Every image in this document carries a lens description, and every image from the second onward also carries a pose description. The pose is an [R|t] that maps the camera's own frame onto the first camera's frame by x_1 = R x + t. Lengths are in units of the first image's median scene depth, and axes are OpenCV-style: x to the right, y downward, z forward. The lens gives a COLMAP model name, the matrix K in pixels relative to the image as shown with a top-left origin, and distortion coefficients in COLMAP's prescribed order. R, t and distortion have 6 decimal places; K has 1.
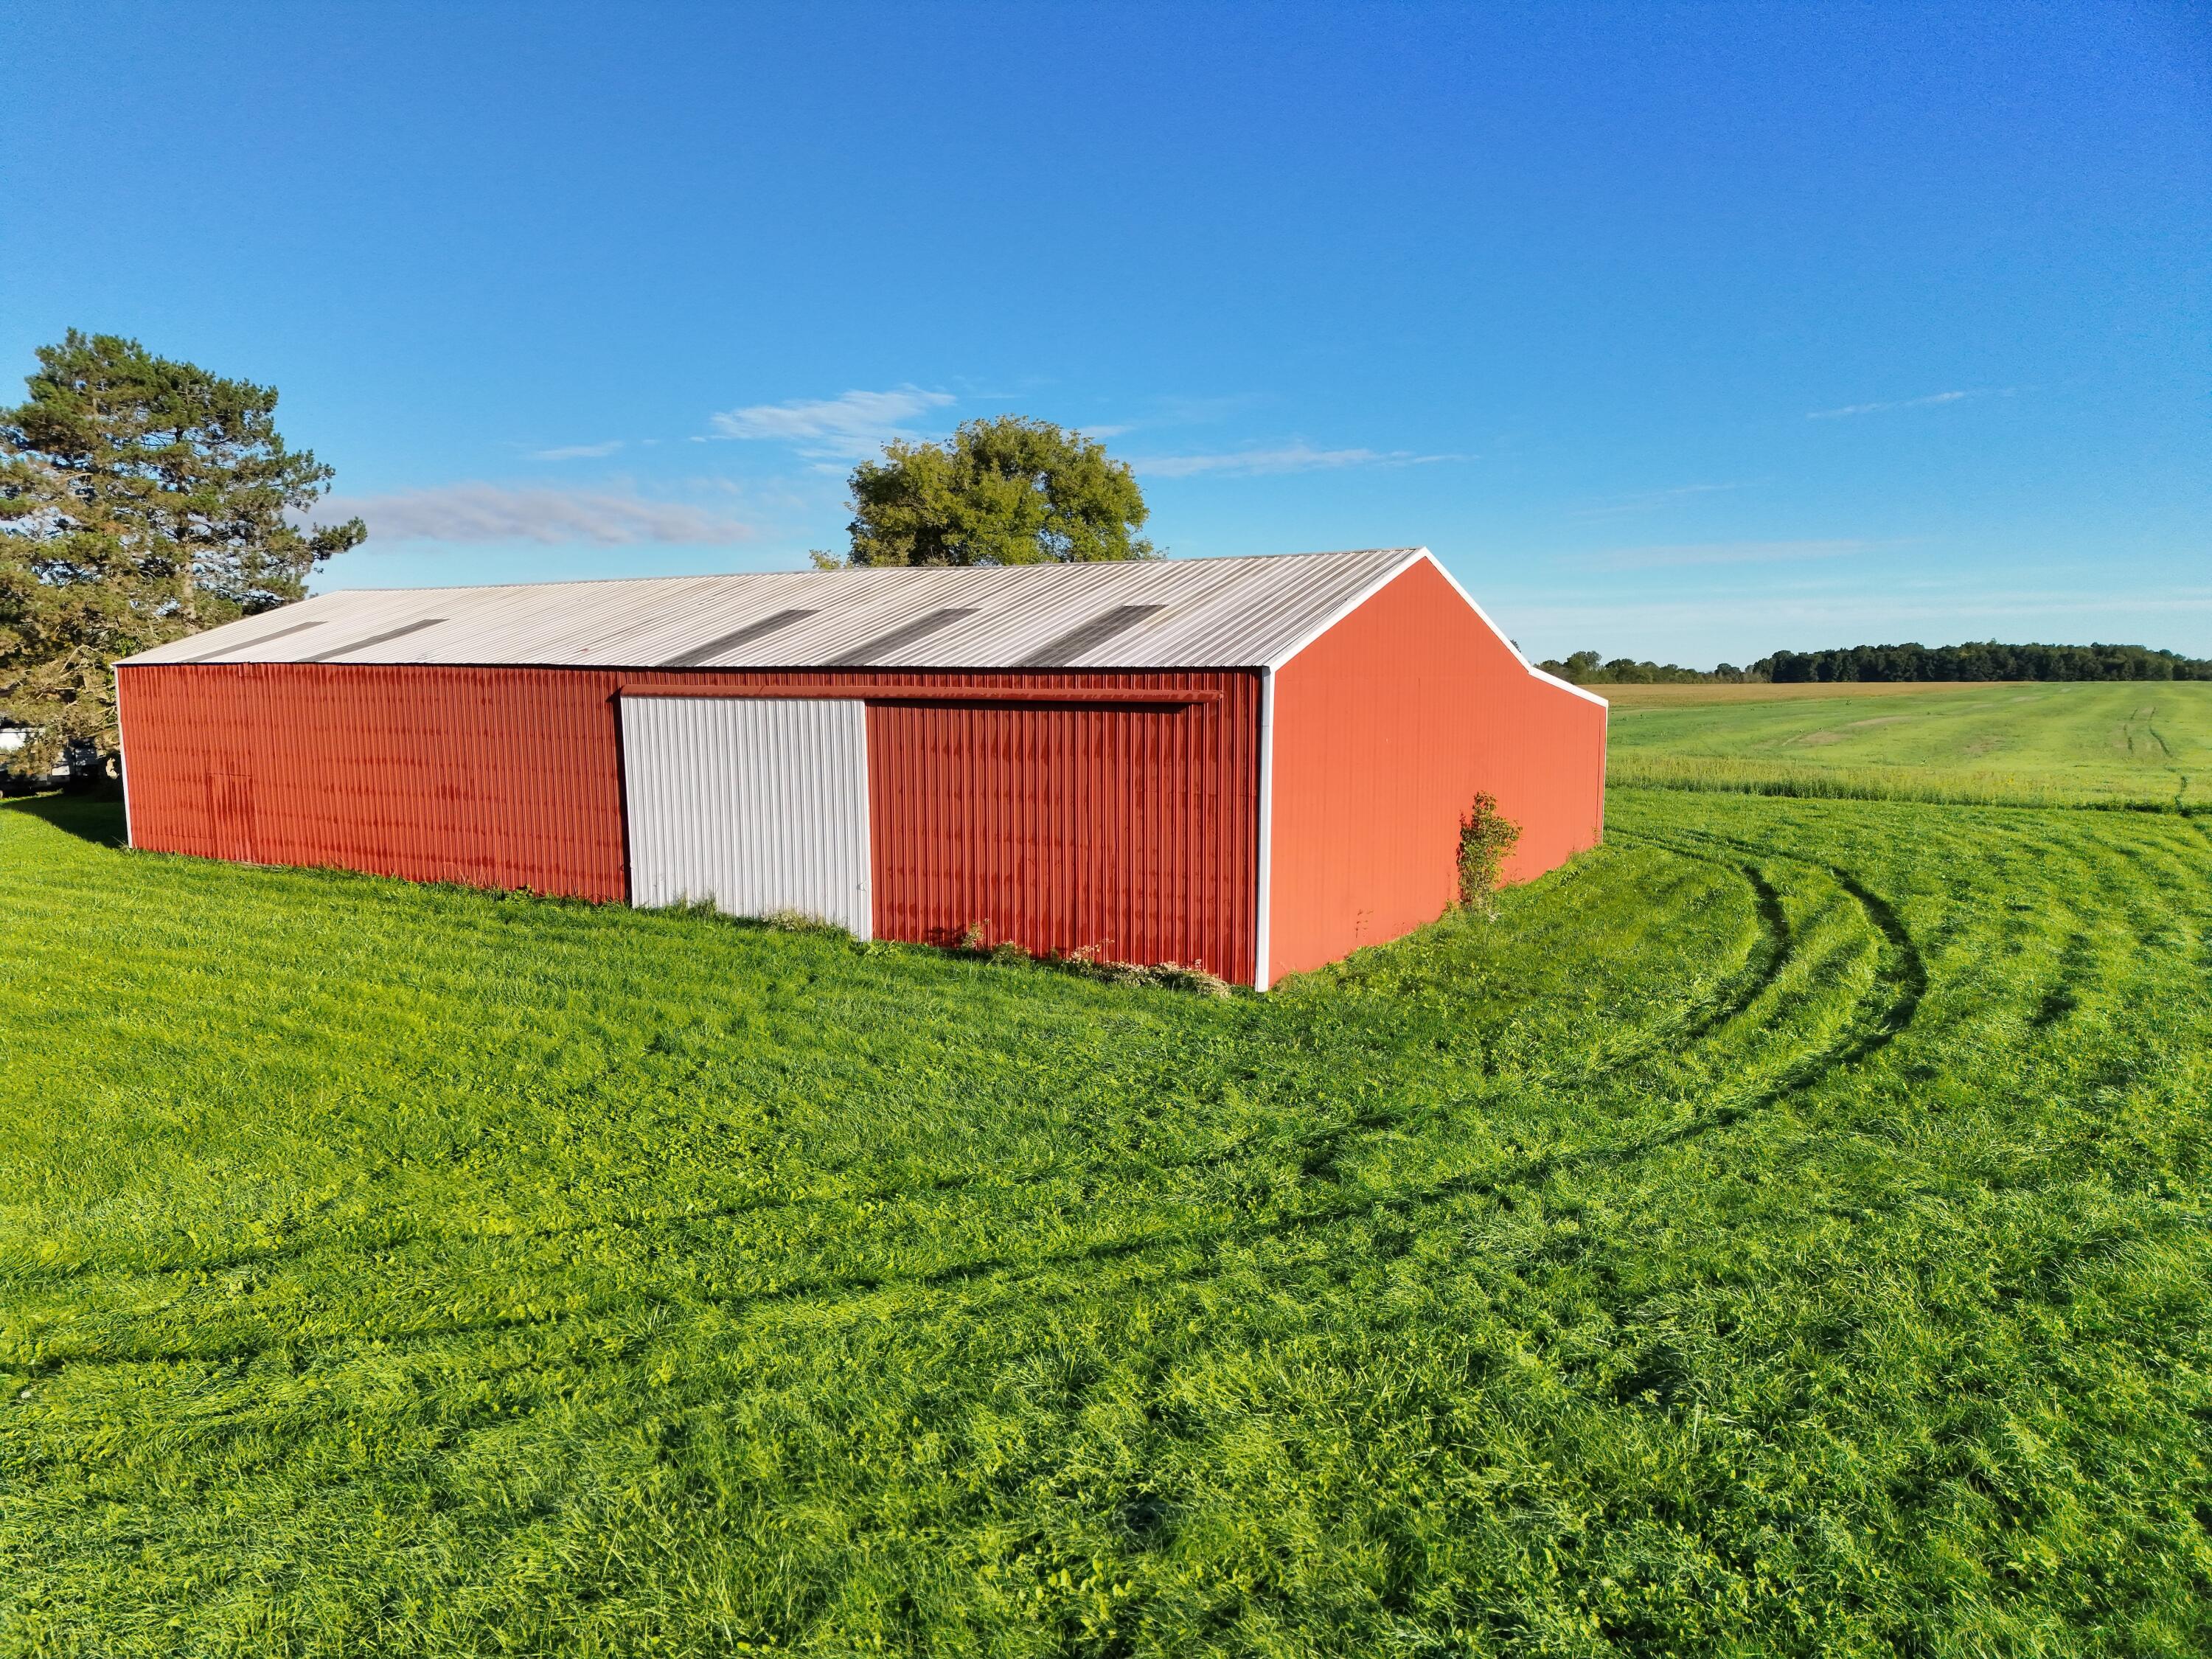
lens RADIAL K [[1545.8, 0, 1106.0], [0, 1545.8, 829.5], [0, 0, 1]] dist [0.081562, -0.082853]
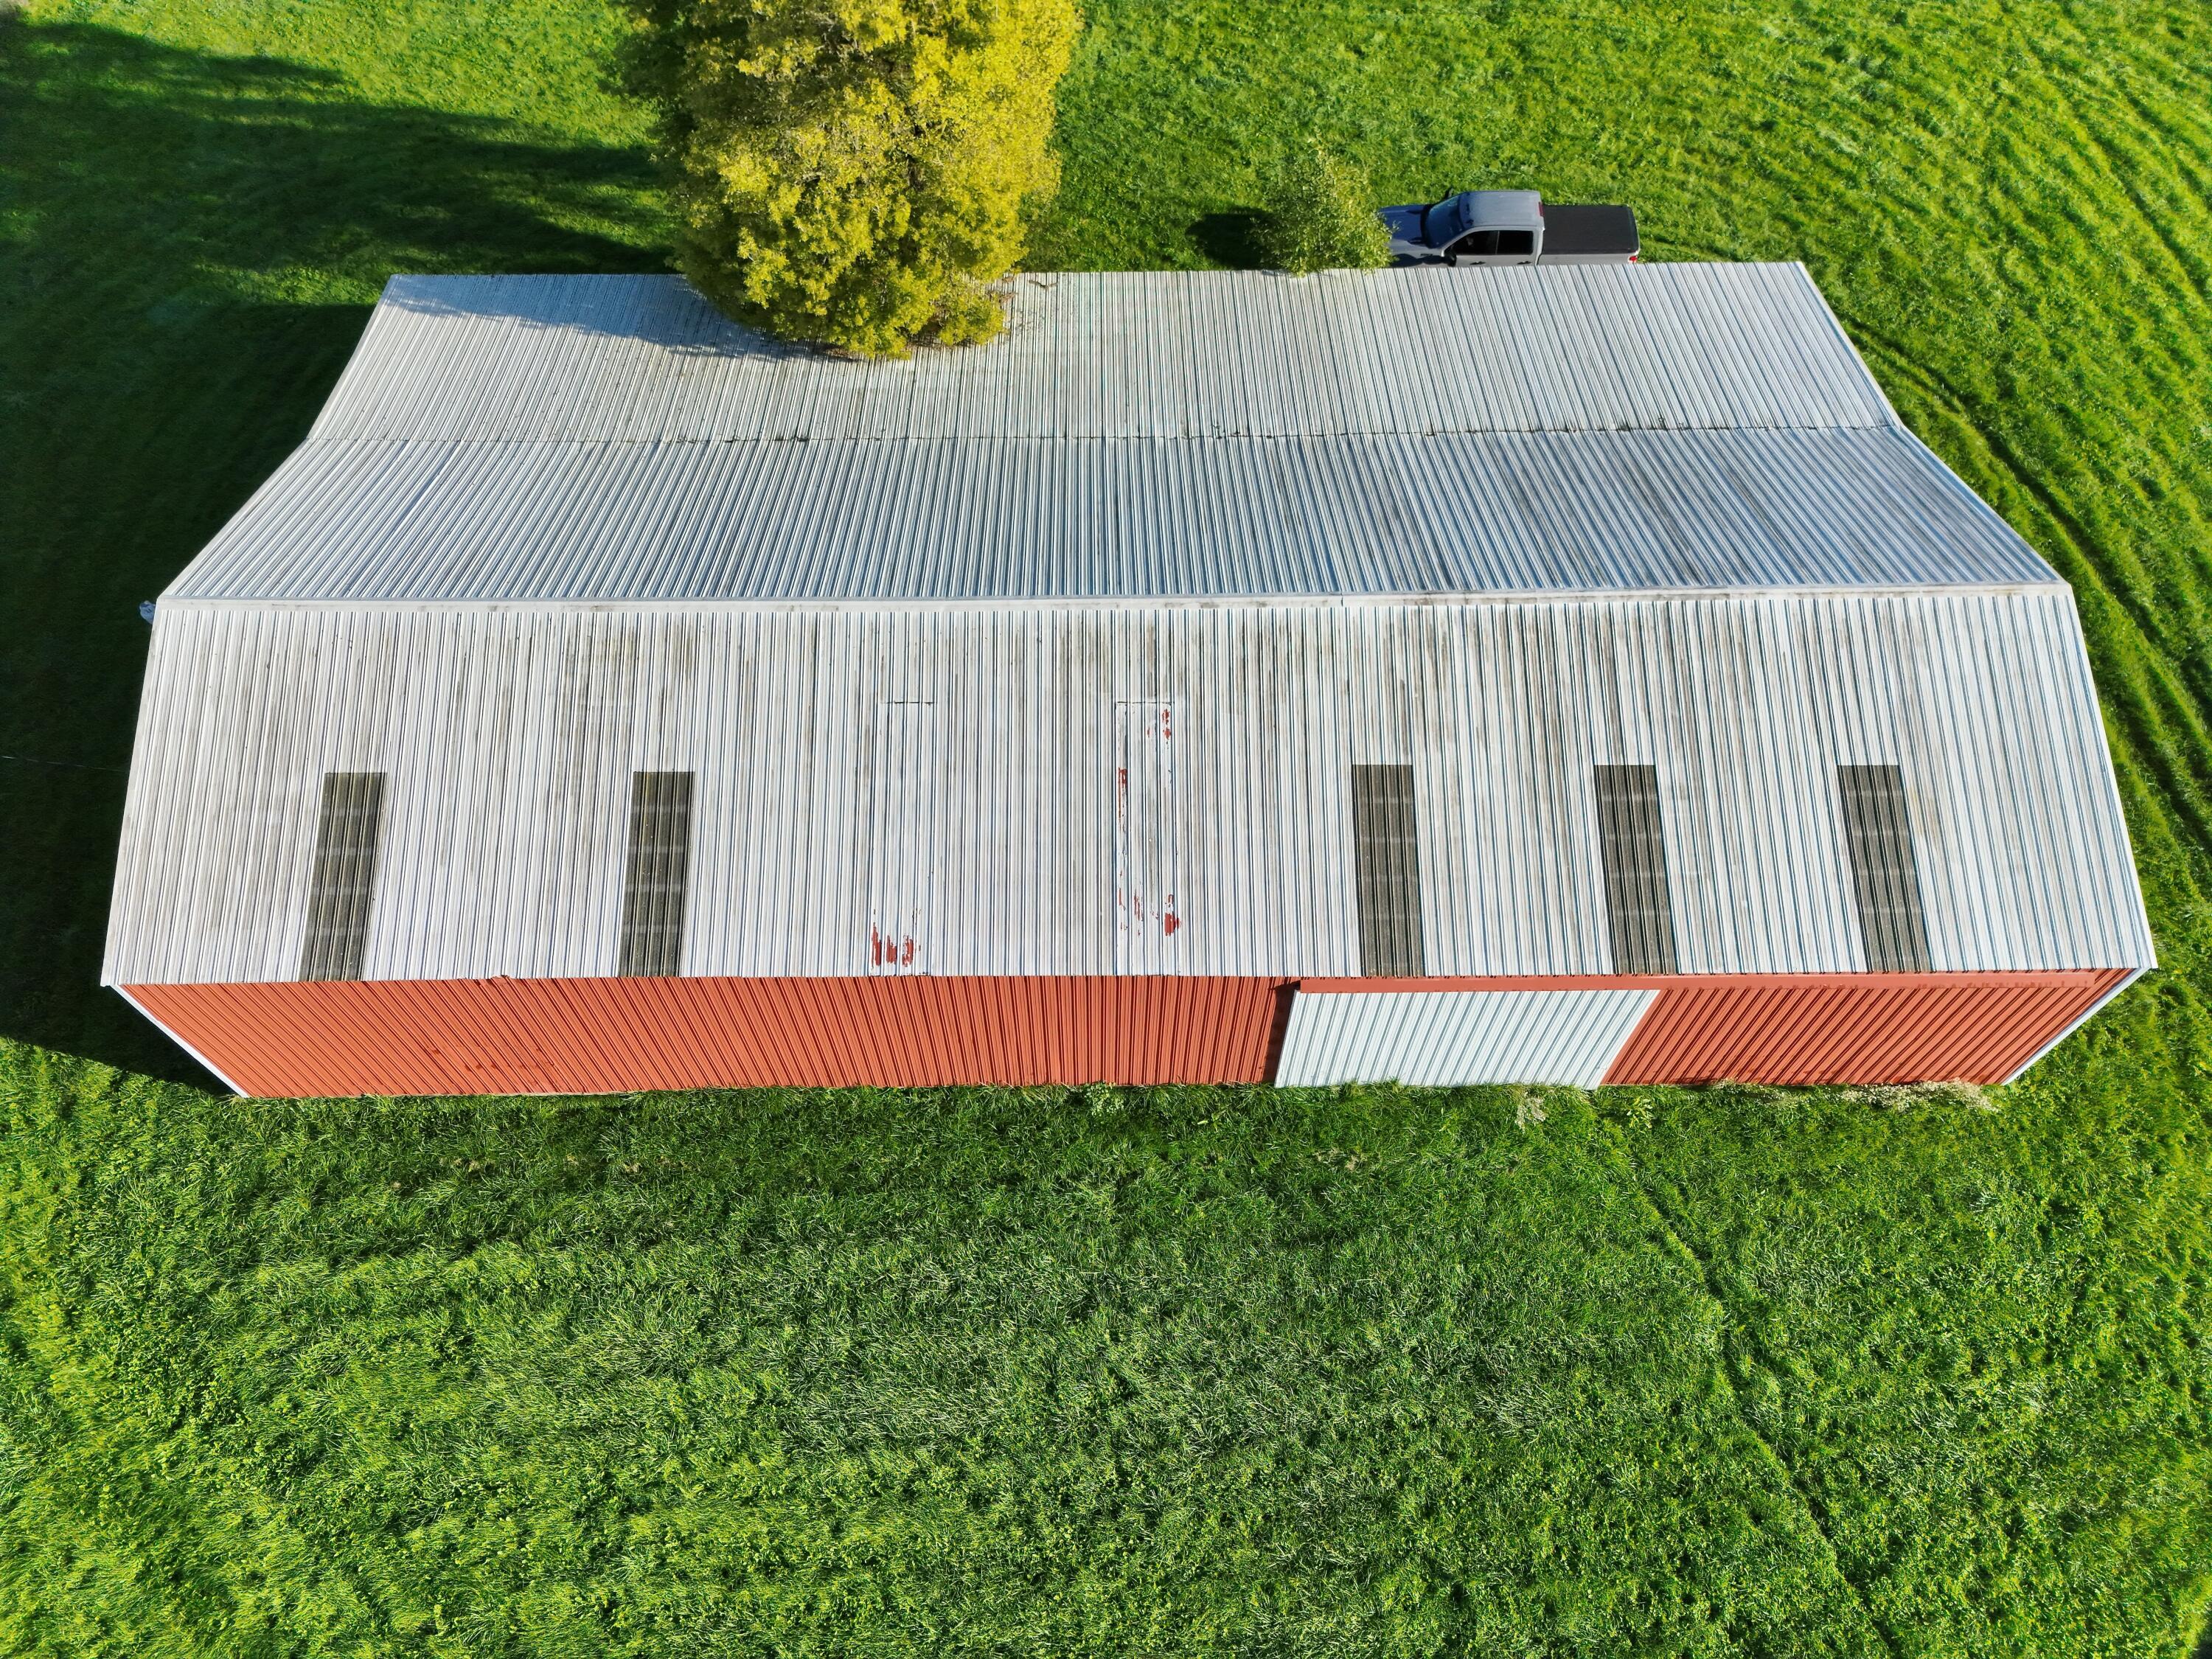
lens RADIAL K [[1545.8, 0, 1106.0], [0, 1545.8, 829.5], [0, 0, 1]] dist [0.081562, -0.082853]
pose [[0.832088, -0.461745, 0.307279, -0.696260], [0.055845, 0.620945, 0.781862, -0.921185], [-0.551825, -0.633419, 0.542467, 0.716190]]
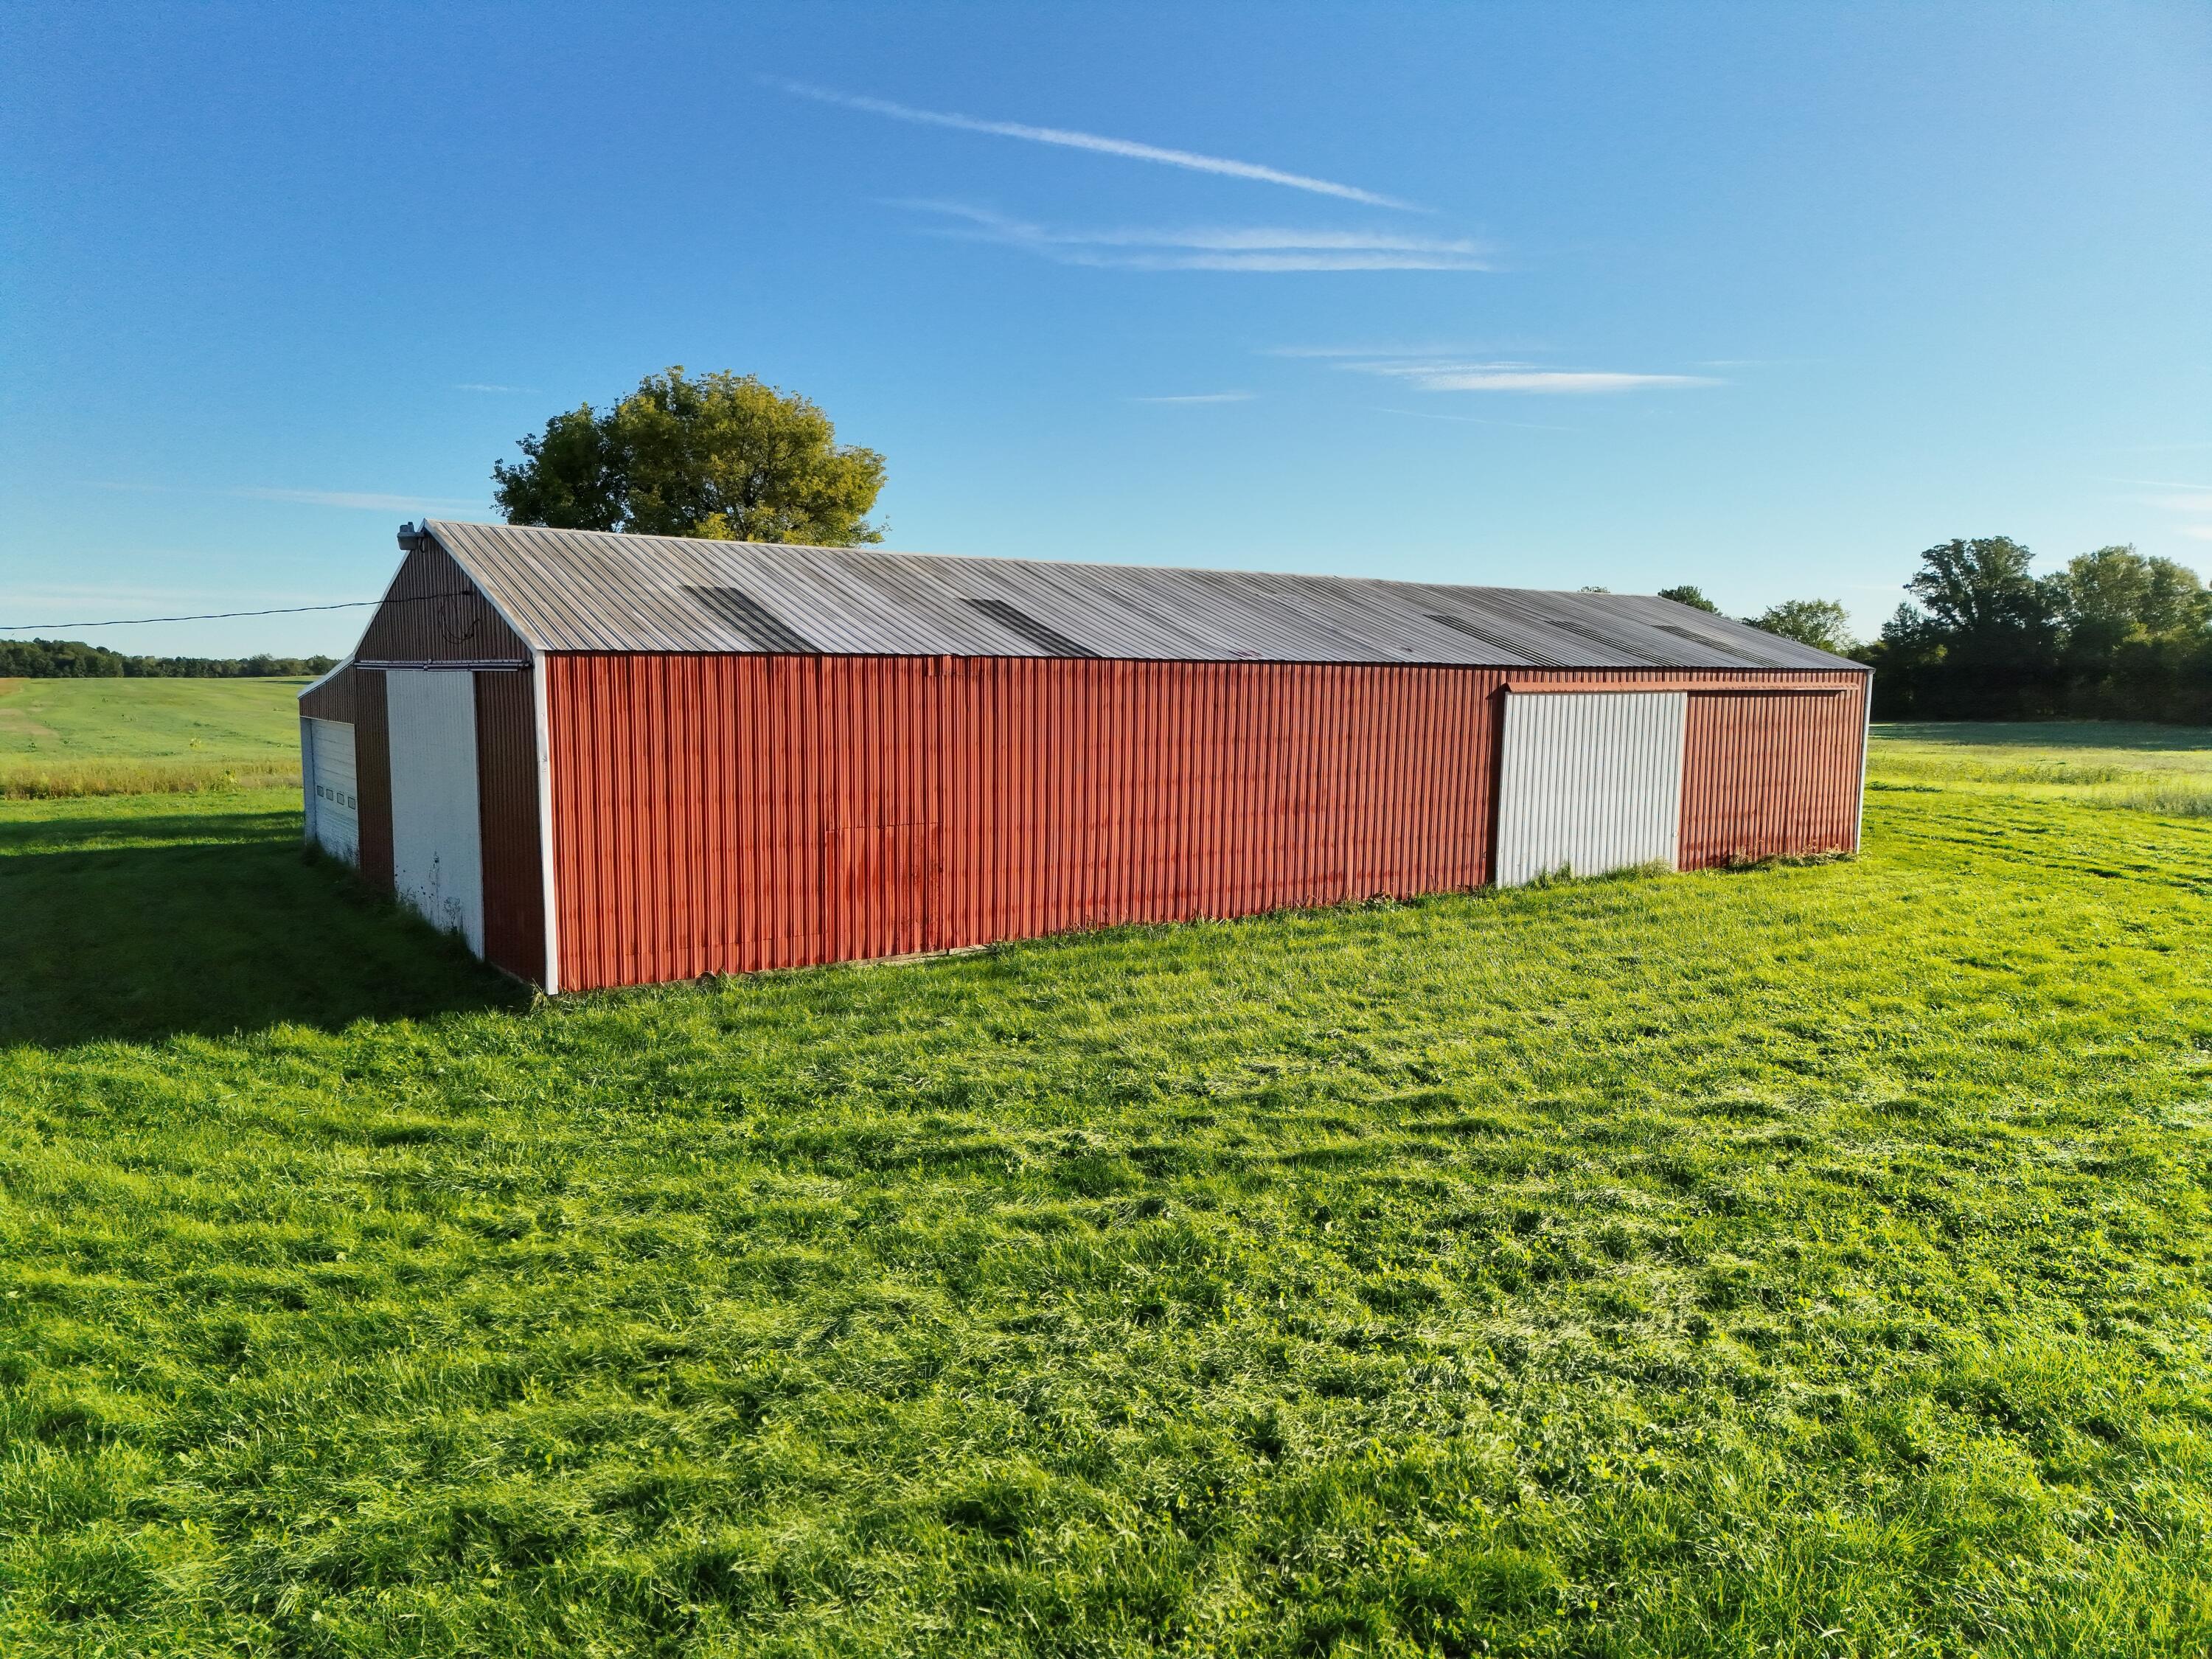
lens RADIAL K [[1545.8, 0, 1106.0], [0, 1545.8, 829.5], [0, 0, 1]] dist [0.081562, -0.082853]
pose [[0.375312, -0.087311, 0.922777, -1.580050], [0.090127, 0.994274, 0.057419, -0.087646], [-0.922506, 0.061617, 0.381032, 0.945480]]
